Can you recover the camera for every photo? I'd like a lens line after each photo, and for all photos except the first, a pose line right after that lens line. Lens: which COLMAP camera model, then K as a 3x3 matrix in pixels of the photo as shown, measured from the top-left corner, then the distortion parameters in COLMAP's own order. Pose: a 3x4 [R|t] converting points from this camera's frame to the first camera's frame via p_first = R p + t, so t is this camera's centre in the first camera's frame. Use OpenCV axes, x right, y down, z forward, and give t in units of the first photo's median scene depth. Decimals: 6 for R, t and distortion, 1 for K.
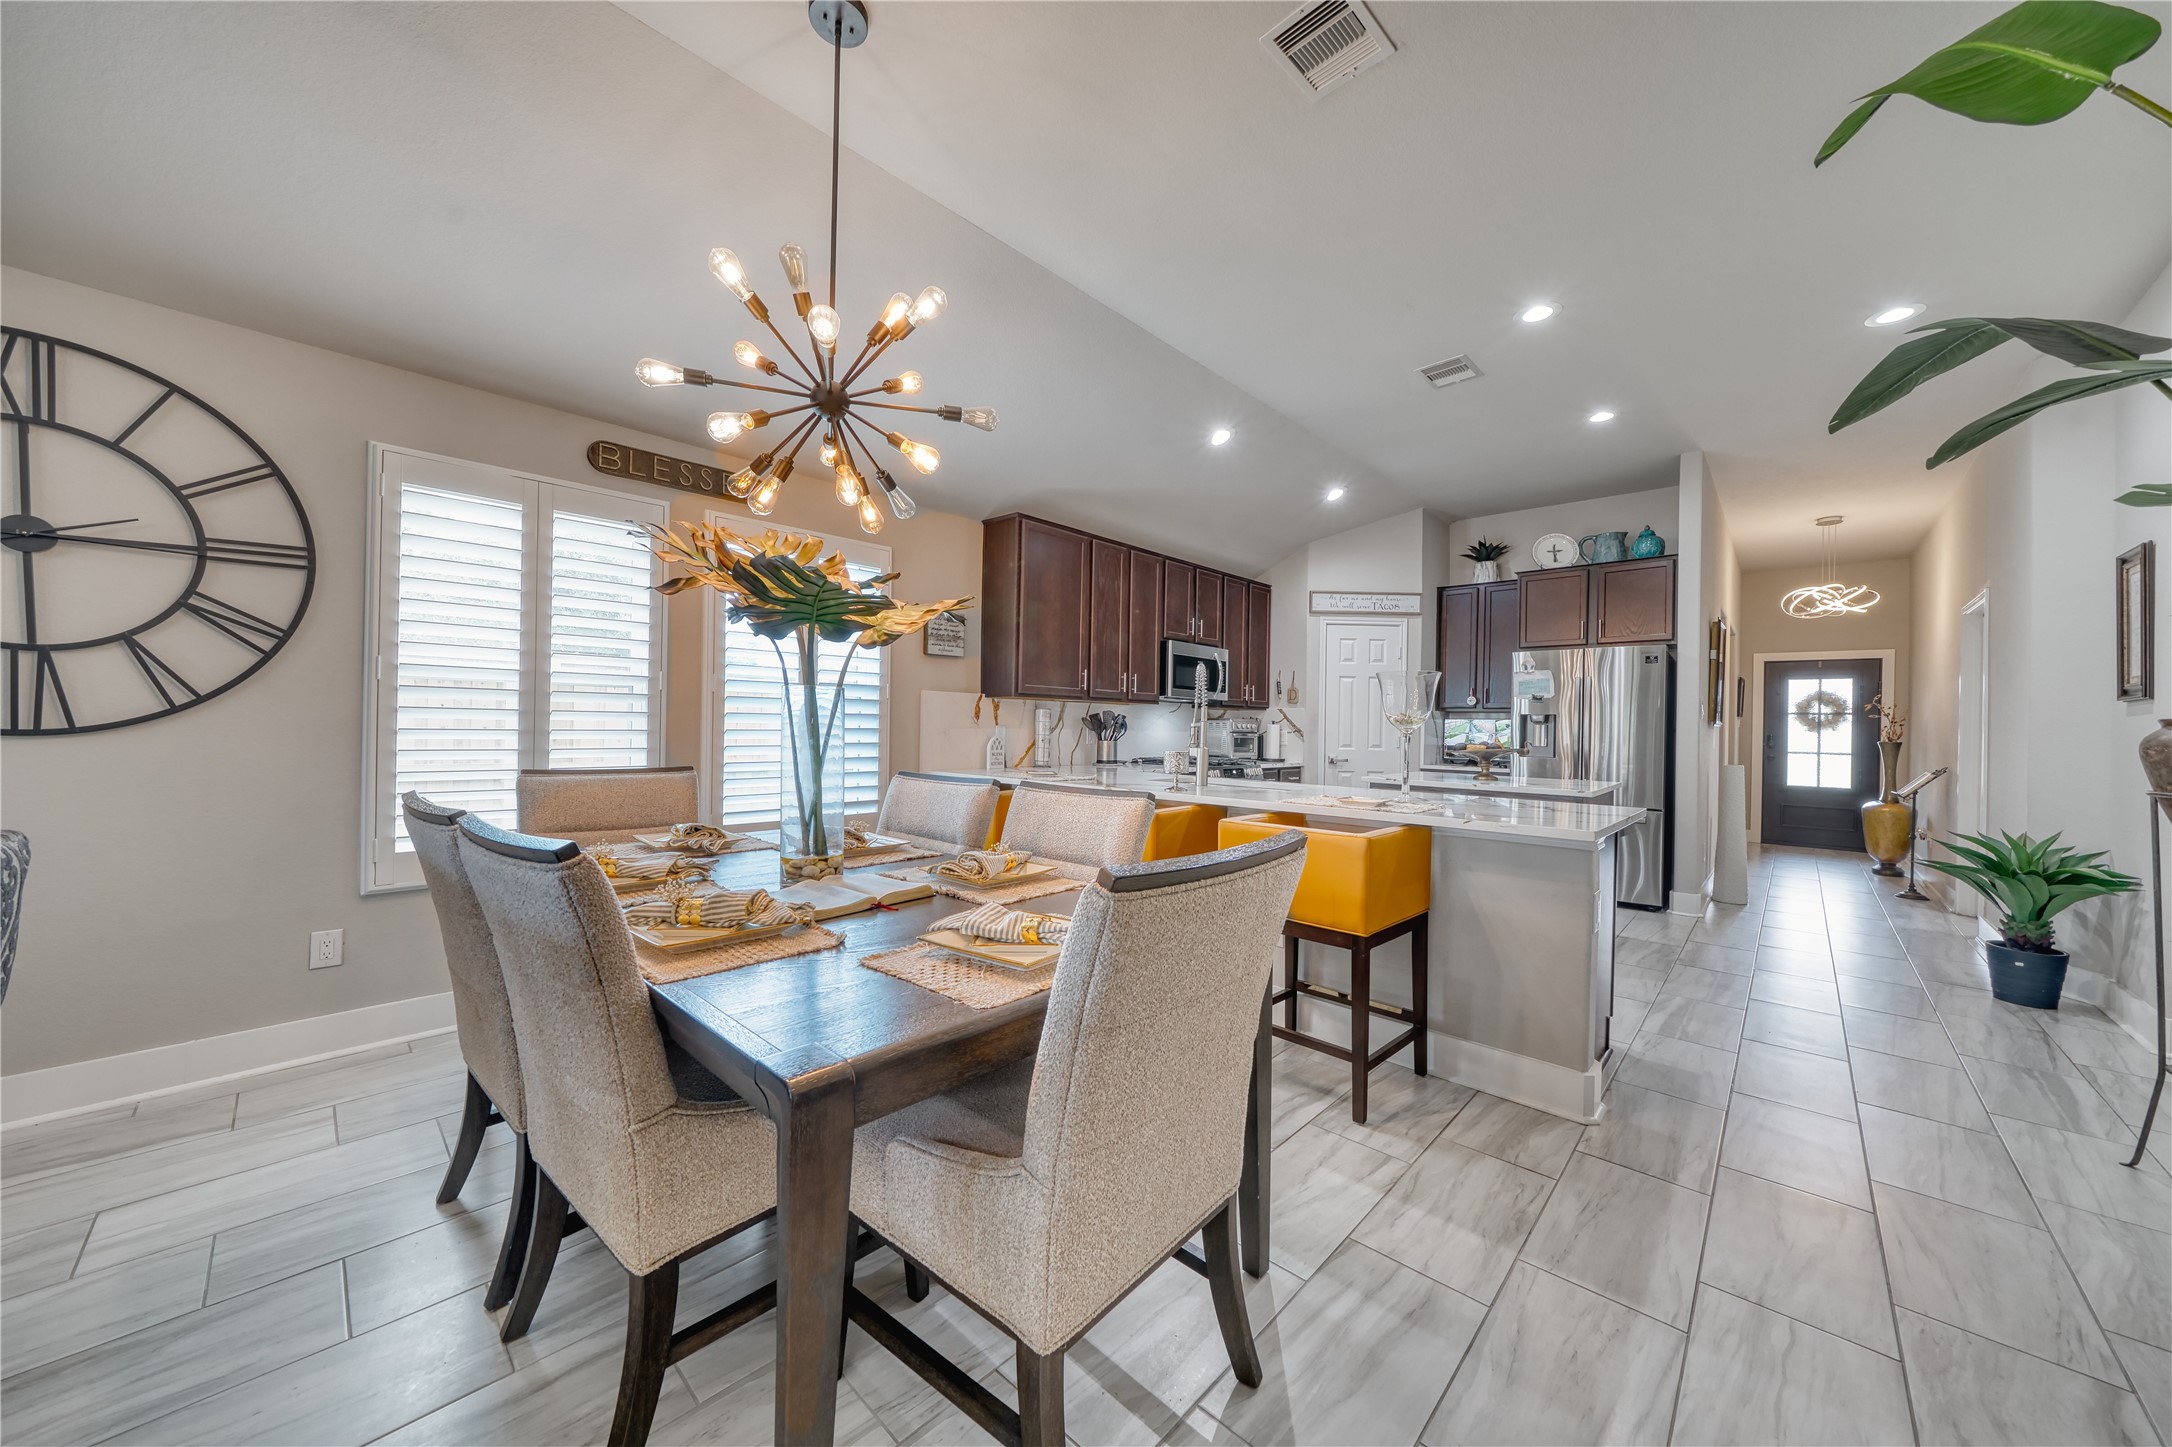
lens RADIAL K [[749.9, 0, 1086.7], [0, 749.9, 724.2], [0, 0, 1]] dist [-0.006034, 0.000065]
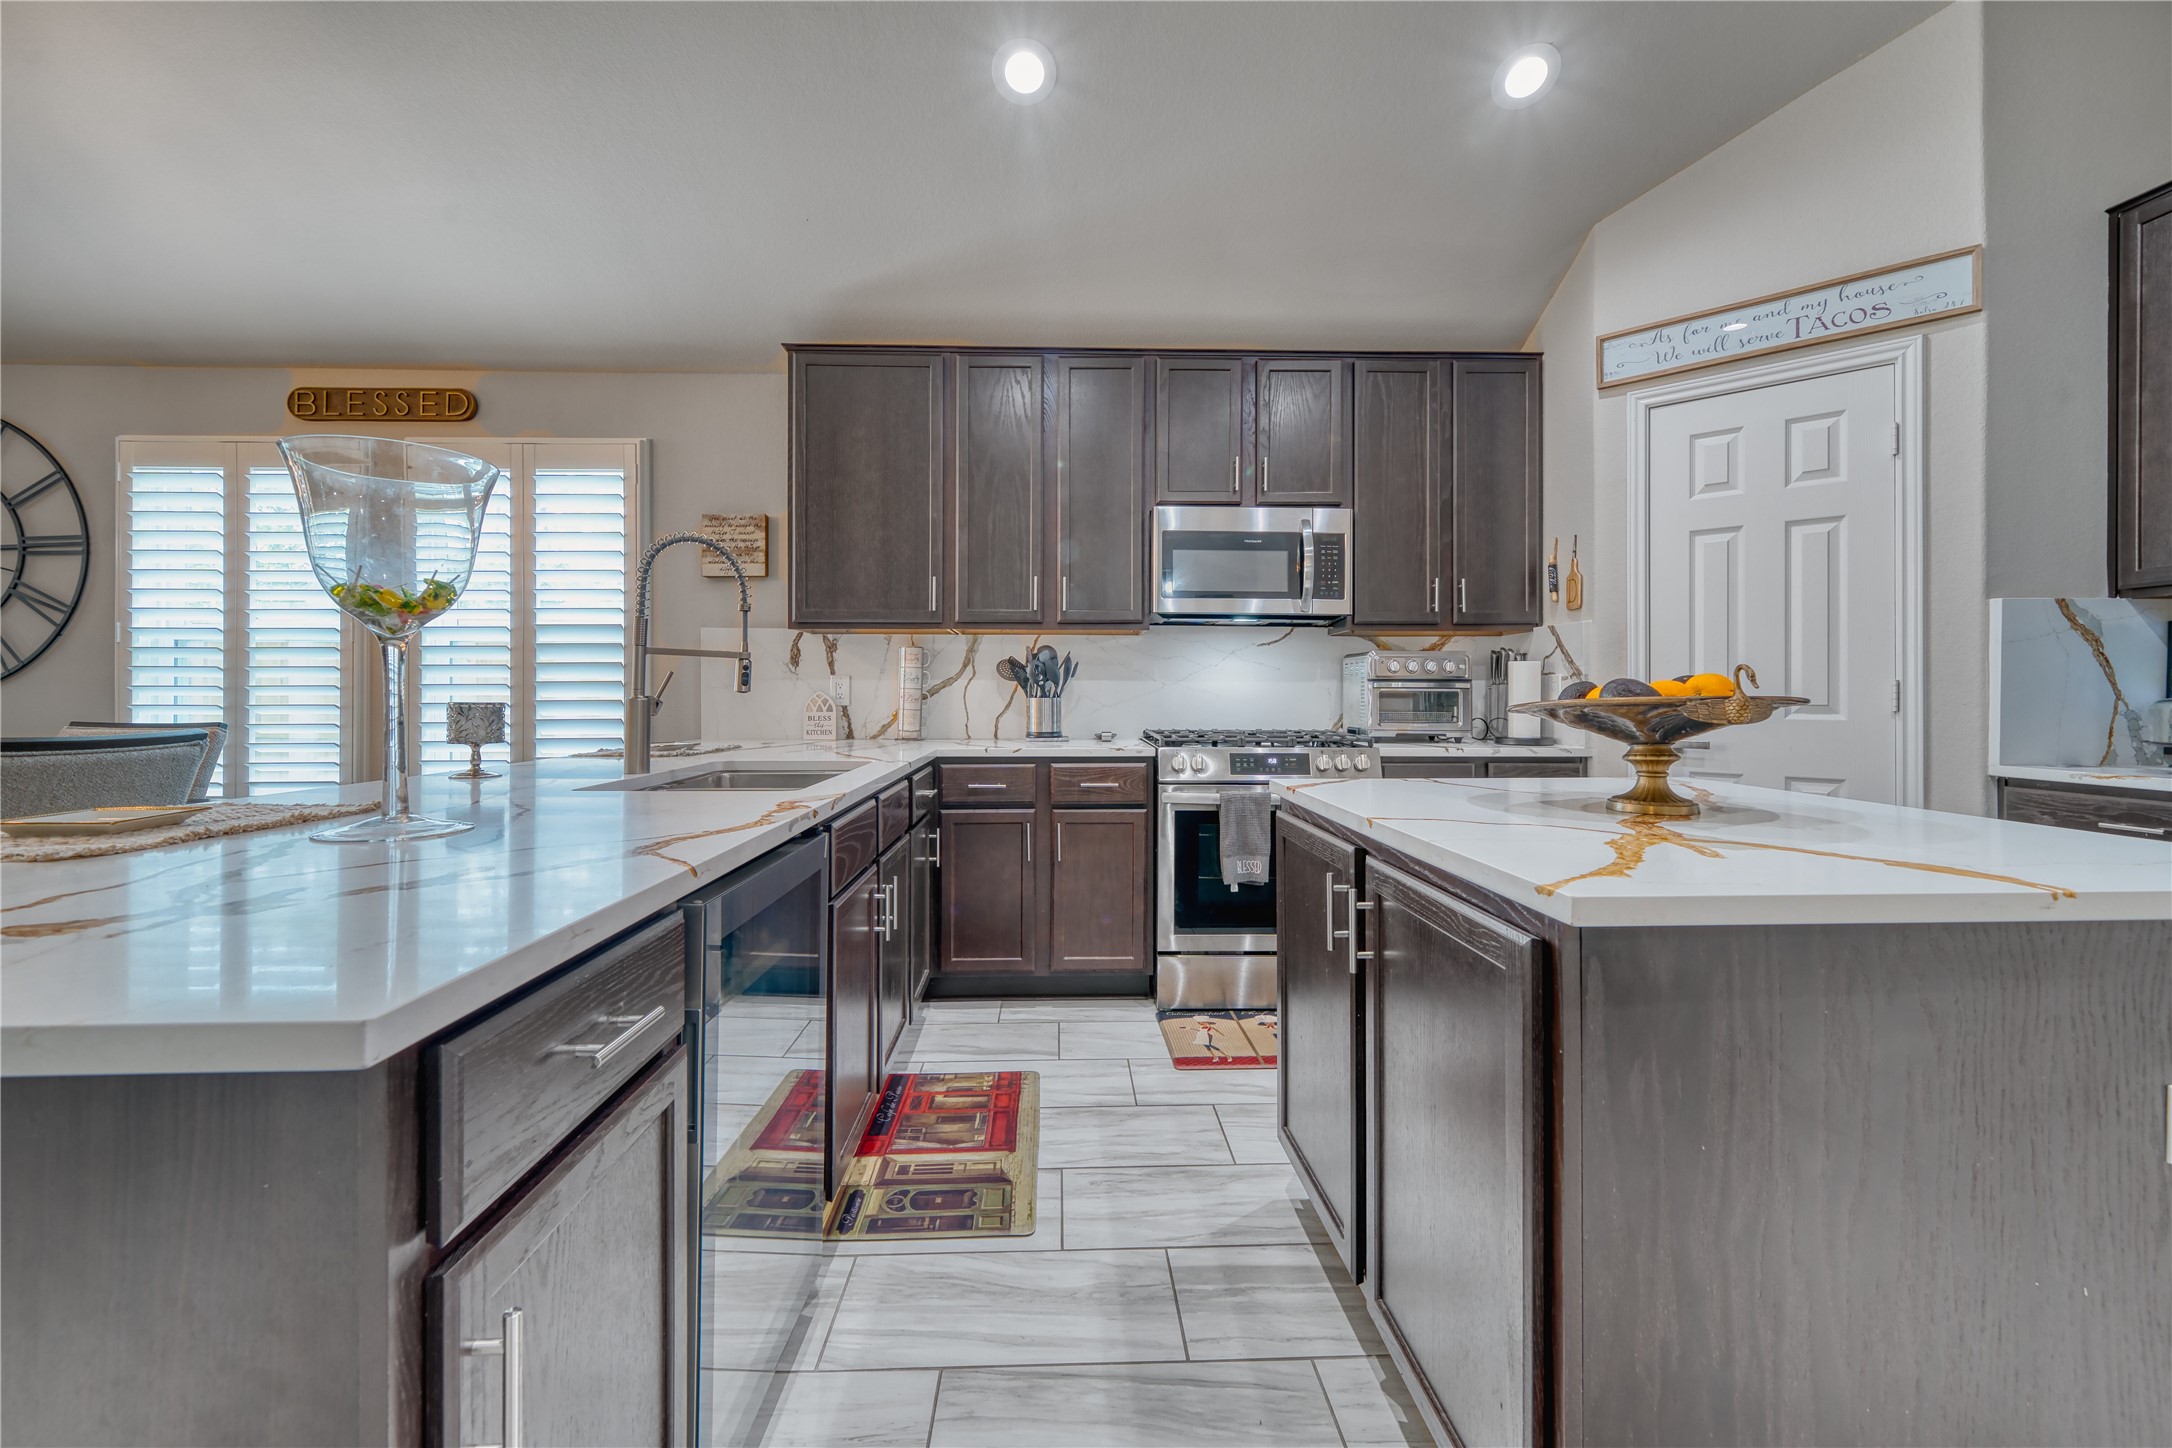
lens RADIAL K [[902.3, 0, 1087.4], [0, 902.3, 691.4], [0, 0, 1]] dist [0.000888, 0.000814]
pose [[0.710896, -0.018869, -0.703044, 0.549377], [0.014377, 0.999821, -0.012297, 0.026601], [0.703150, -0.001366, 0.711040, 0.542515]]
